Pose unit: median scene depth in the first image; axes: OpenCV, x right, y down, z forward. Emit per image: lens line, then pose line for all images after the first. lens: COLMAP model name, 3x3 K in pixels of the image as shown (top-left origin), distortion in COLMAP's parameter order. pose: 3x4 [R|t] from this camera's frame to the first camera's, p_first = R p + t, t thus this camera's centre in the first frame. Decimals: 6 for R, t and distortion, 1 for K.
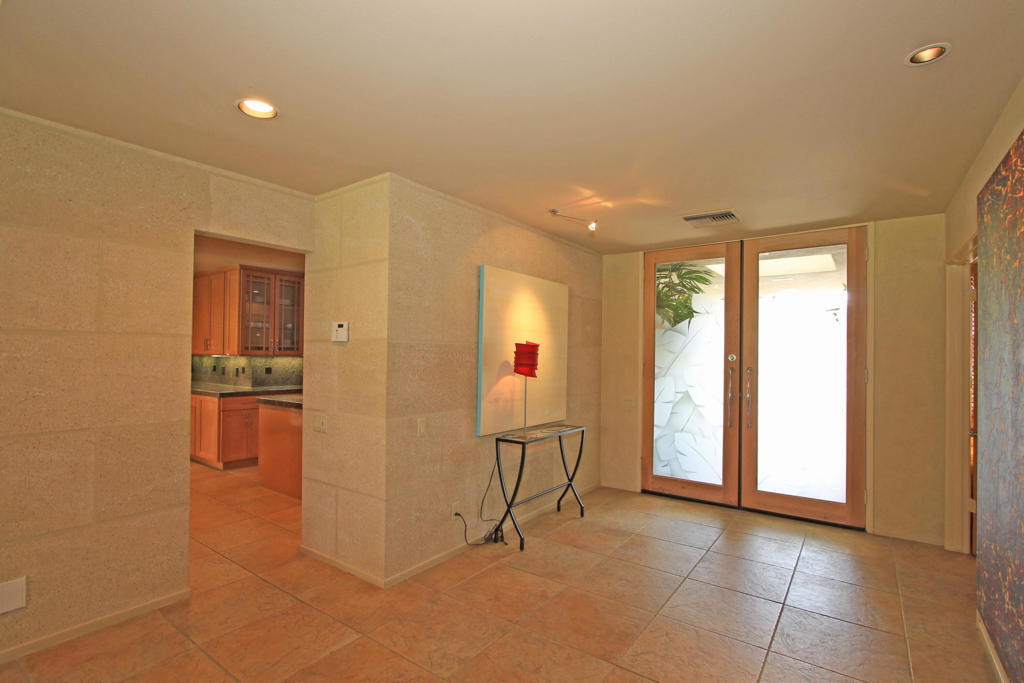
lens RADIAL K [[492.9, 0, 506.2], [0, 492.9, 348.2], [0, 0, 1]] dist [-0.017370, 0.002589]
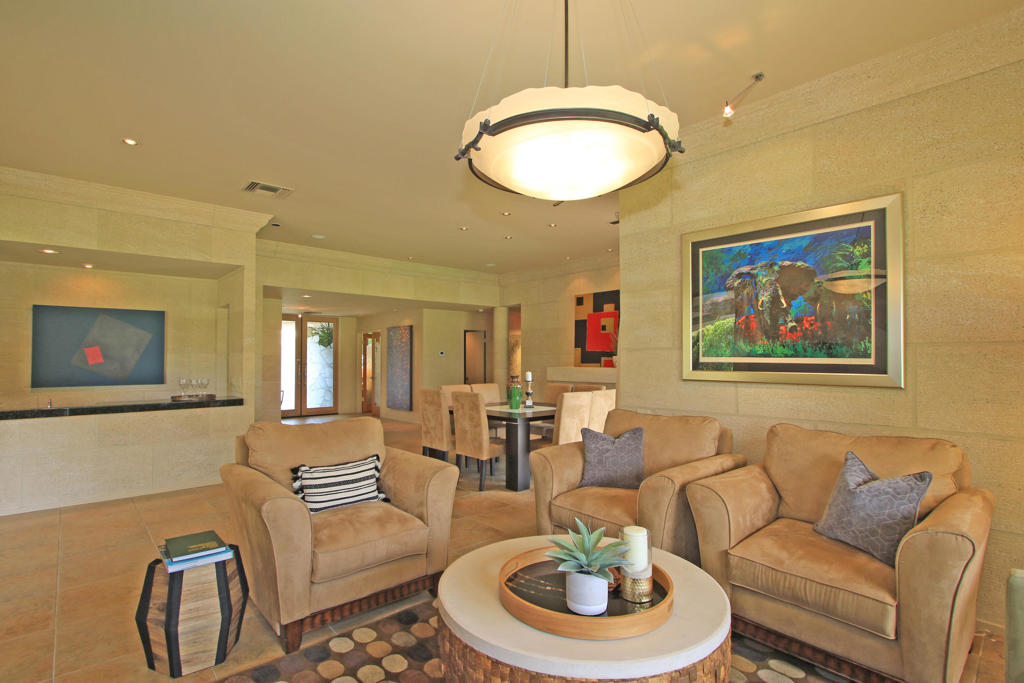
lens RADIAL K [[492.9, 0, 508.8], [0, 492.9, 347.9], [0, 0, 1]] dist [-0.017370, 0.002589]
pose [[0.200534, 0.012589, 0.979606, -1.959768], [-0.006327, 0.999913, -0.011554, -0.023256], [-0.979666, -0.003880, 0.200596, -0.657773]]
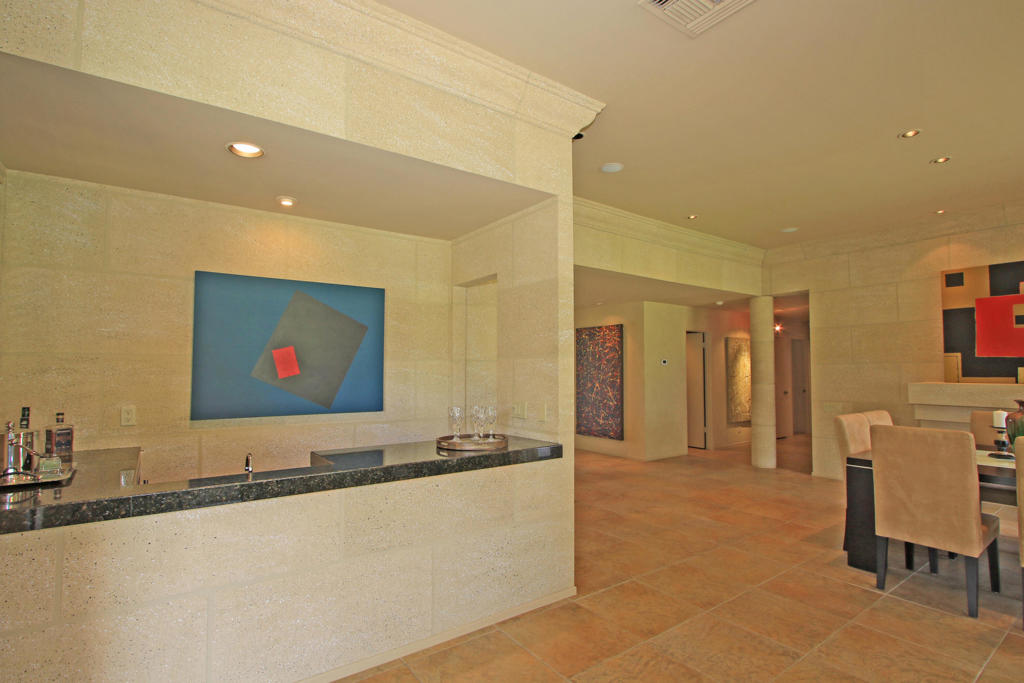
lens RADIAL K [[492.9, 0, 509.3], [0, 492.9, 347.9], [0, 0, 1]] dist [-0.017370, 0.002589]
pose [[0.304599, 0.034011, 0.951873, -1.506139], [-0.007307, 0.999416, -0.033371, -0.010363], [-0.952453, 0.003209, 0.304670, 0.155703]]
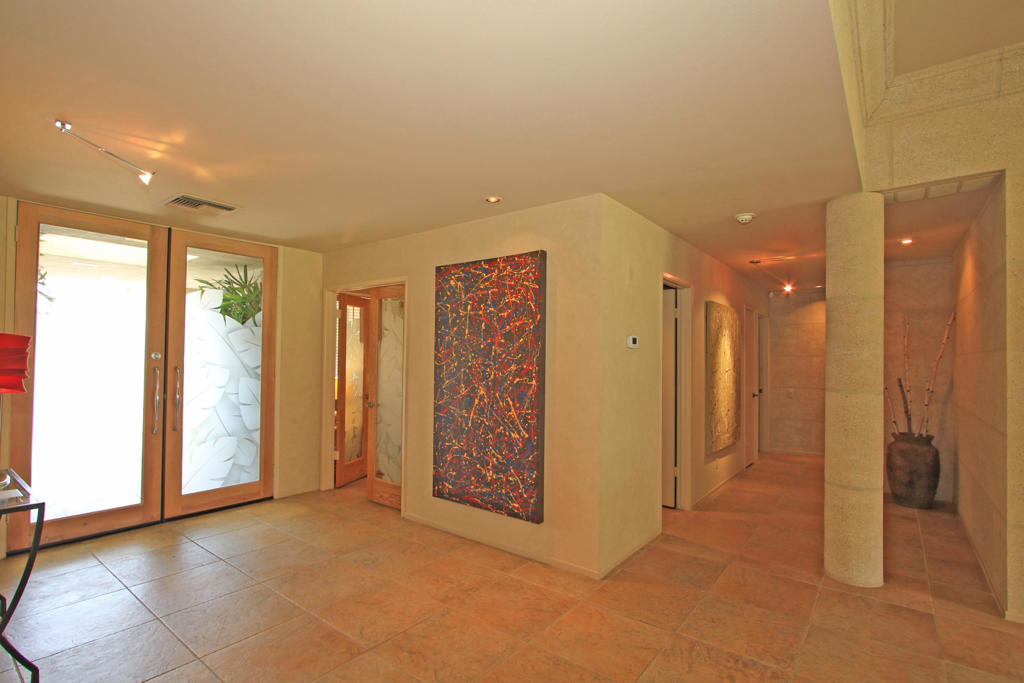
lens RADIAL K [[492.9, 0, 507.1], [0, 492.9, 347.3], [0, 0, 1]] dist [-0.017370, 0.002589]
pose [[0.031004, 0.012183, 0.999445, -0.419723], [-0.020958, 0.999714, -0.011536, 0.000409], [-0.999300, -0.020589, 0.031250, 0.345552]]
